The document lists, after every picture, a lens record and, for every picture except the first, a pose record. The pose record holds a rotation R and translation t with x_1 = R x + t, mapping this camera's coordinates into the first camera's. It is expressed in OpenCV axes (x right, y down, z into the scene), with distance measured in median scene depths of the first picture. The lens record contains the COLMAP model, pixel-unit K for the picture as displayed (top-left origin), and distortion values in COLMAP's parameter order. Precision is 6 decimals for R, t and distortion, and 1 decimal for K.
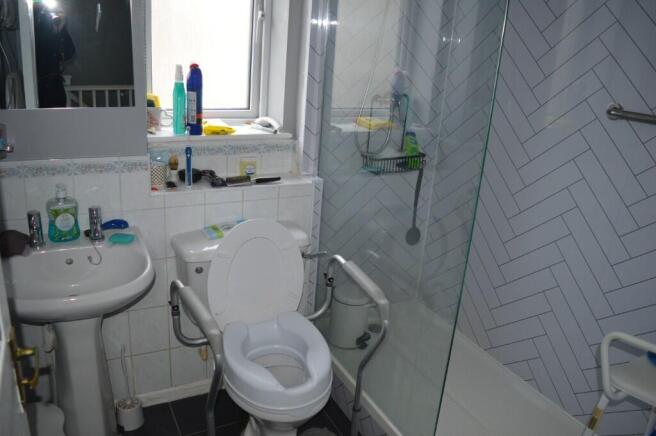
lens RADIAL K [[526.1, 0, 326.5], [0, 526.1, 218.1], [0, 0, 1]] dist [-0.082429, 0.003986]
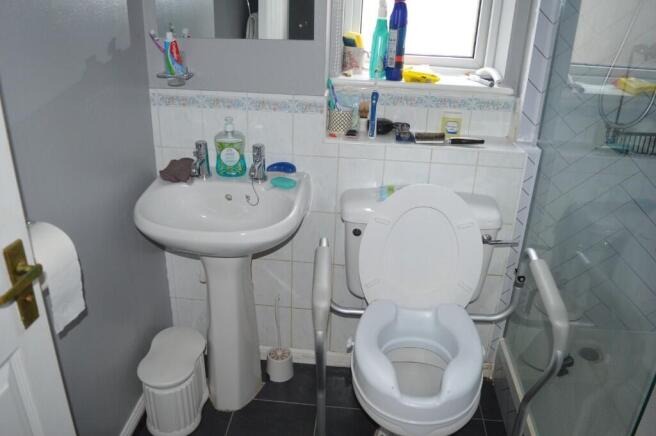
lens RADIAL K [[526.1, 0, 328.7], [0, 526.1, 216.7], [0, 0, 1]] dist [-0.082429, 0.003986]
pose [[0.848163, 0.179671, -0.498335, 0.137039], [-0.151576, 0.983706, 0.096685, -0.003787], [0.507587, -0.006469, 0.861576, 0.196628]]
